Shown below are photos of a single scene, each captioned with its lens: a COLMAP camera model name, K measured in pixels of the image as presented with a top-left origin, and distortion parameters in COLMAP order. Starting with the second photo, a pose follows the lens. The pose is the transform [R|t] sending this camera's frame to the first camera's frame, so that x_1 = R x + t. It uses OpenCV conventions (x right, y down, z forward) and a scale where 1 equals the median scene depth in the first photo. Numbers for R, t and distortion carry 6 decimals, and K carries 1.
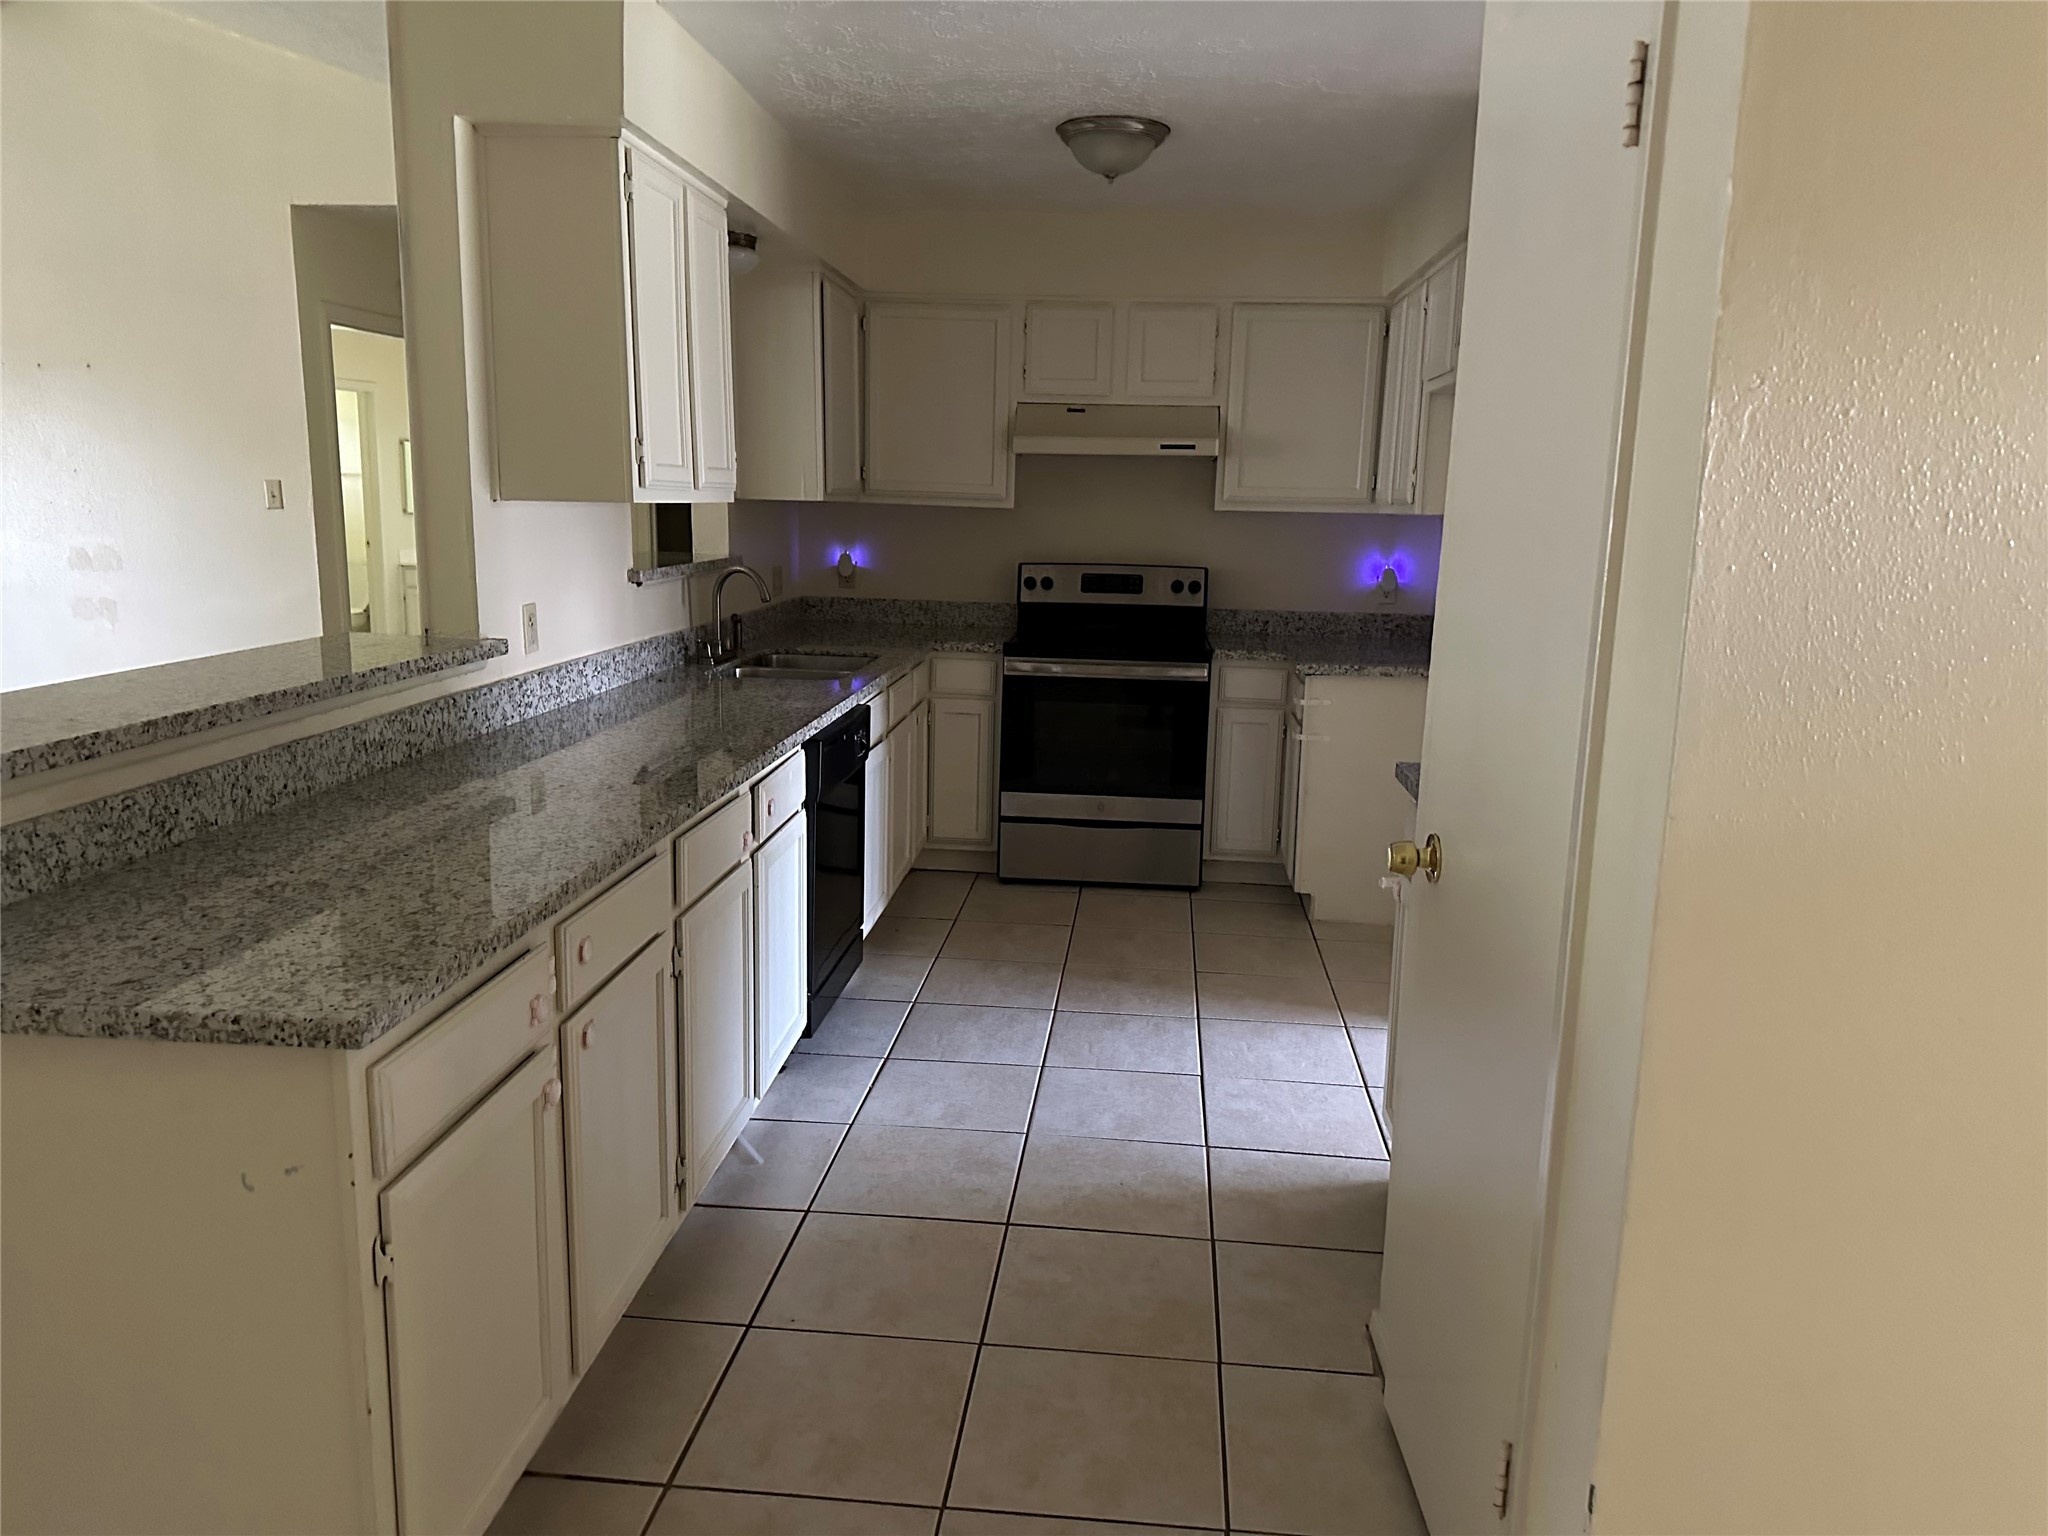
lens RADIAL K [[1433.9, 0, 1024.0], [0, 1433.9, 768.0], [0, 0, 1]] dist [0.052019, -0.029694]
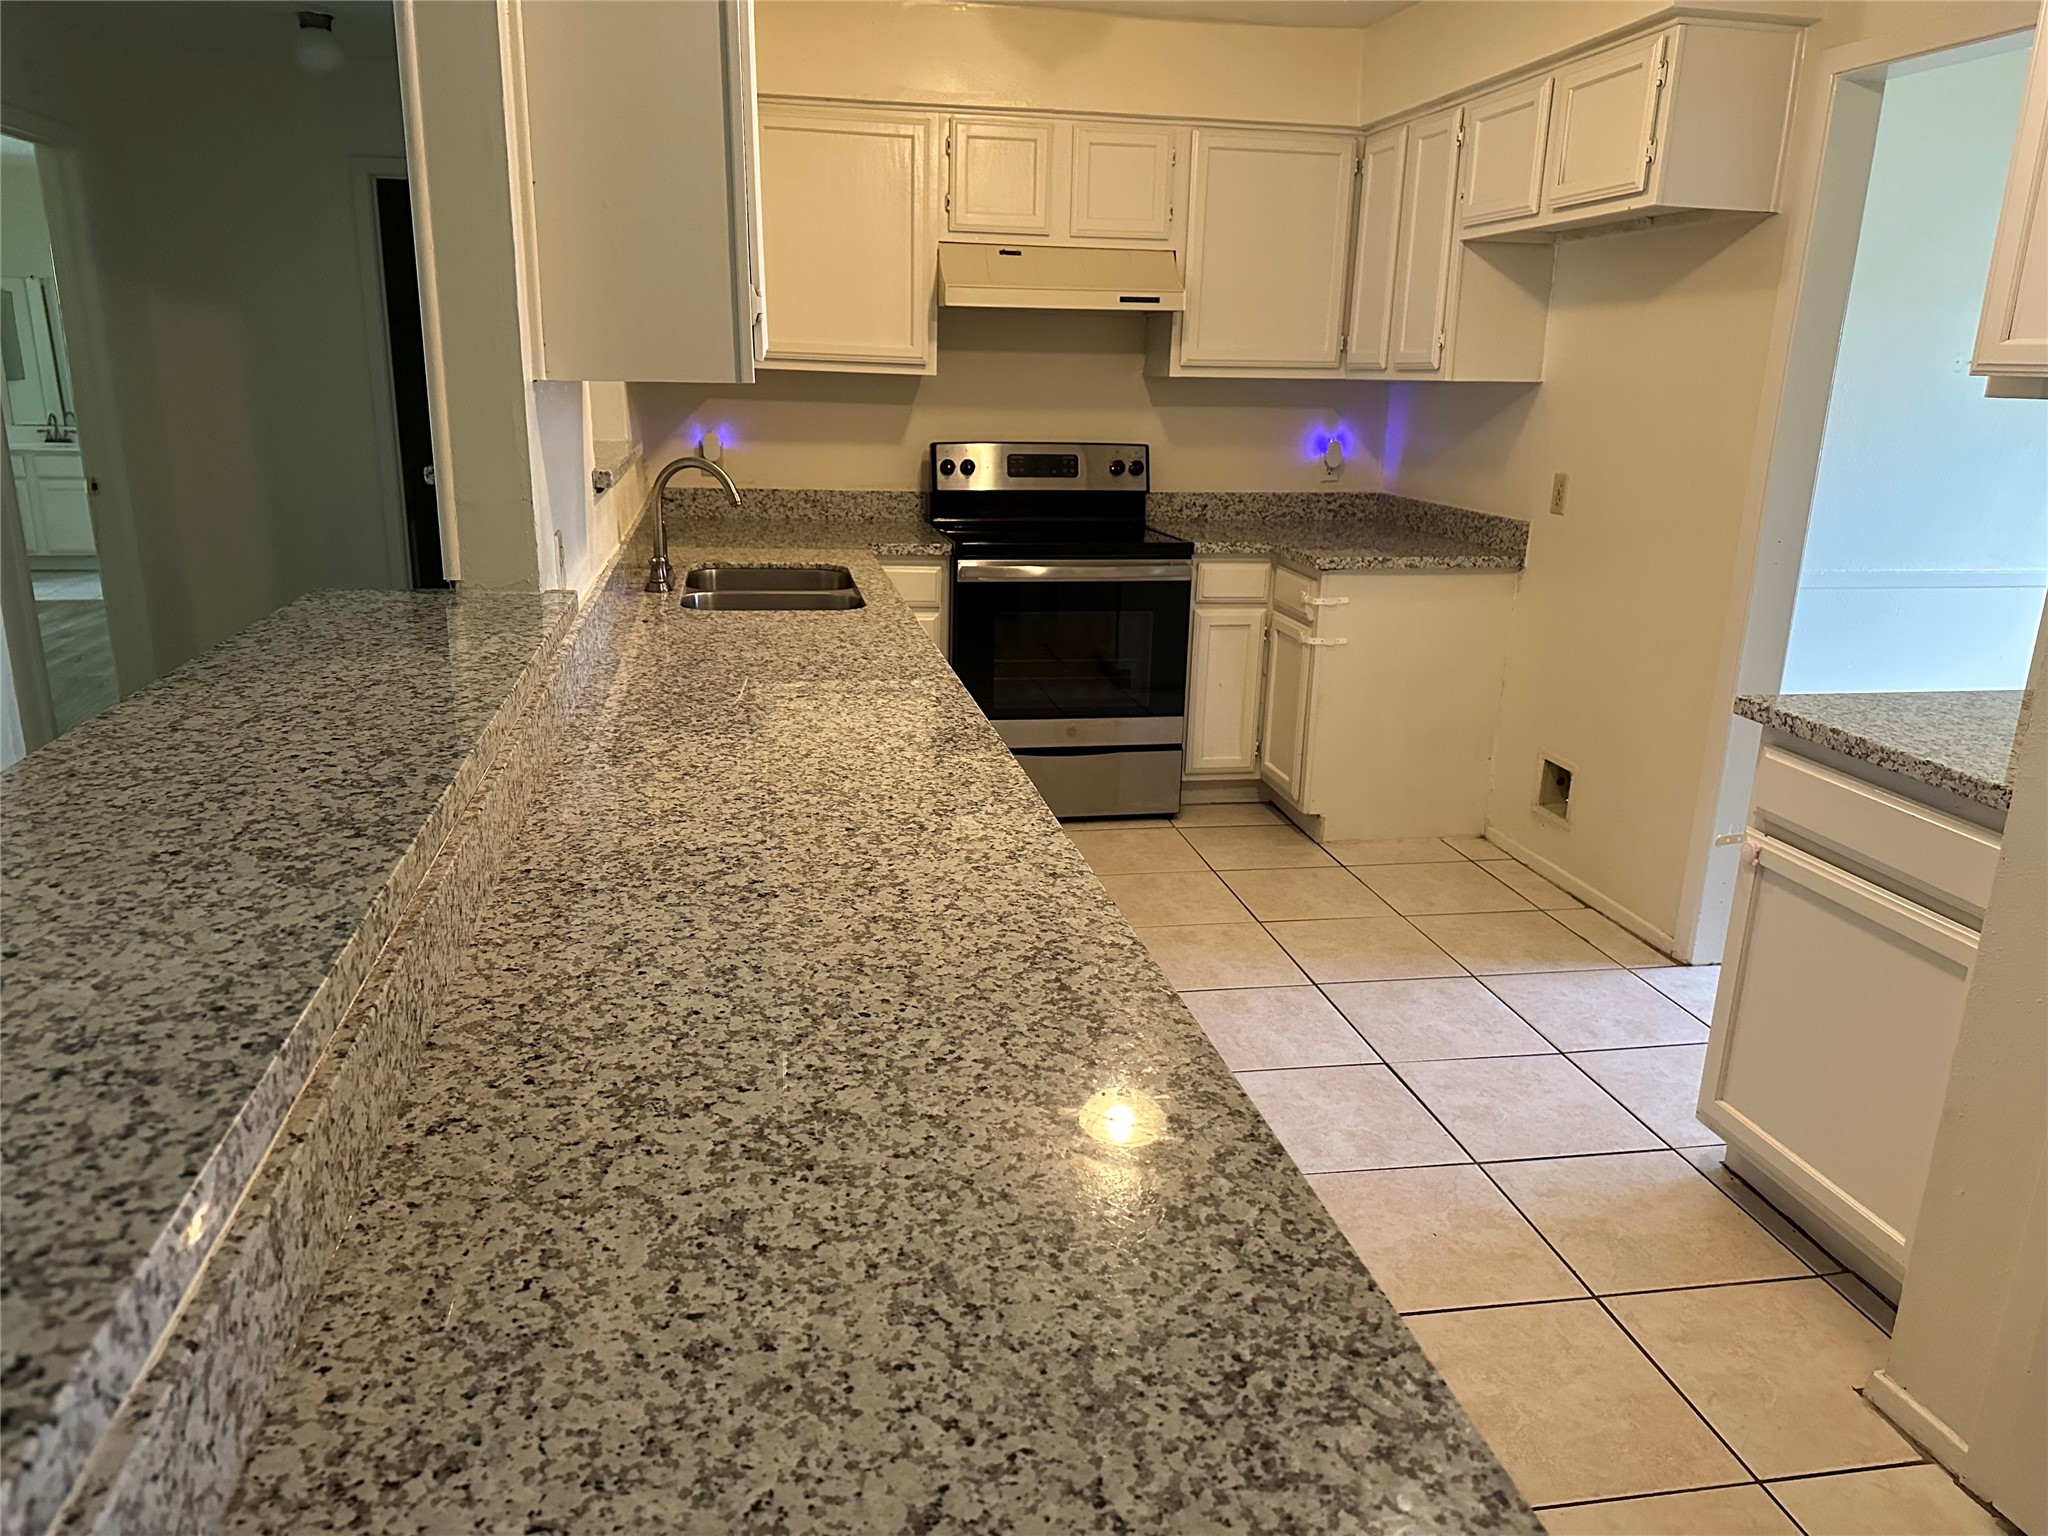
lens RADIAL K [[1450.3, 0, 1023.2], [0, 1450.3, 757.2], [0, 0, 1]] dist [0.049990, -0.043217]
pose [[0.963538, -0.072179, 0.257651, -0.202467], [0.051006, 0.994819, 0.087941, -0.035663], [-0.262663, -0.071593, 0.962228, 0.173022]]
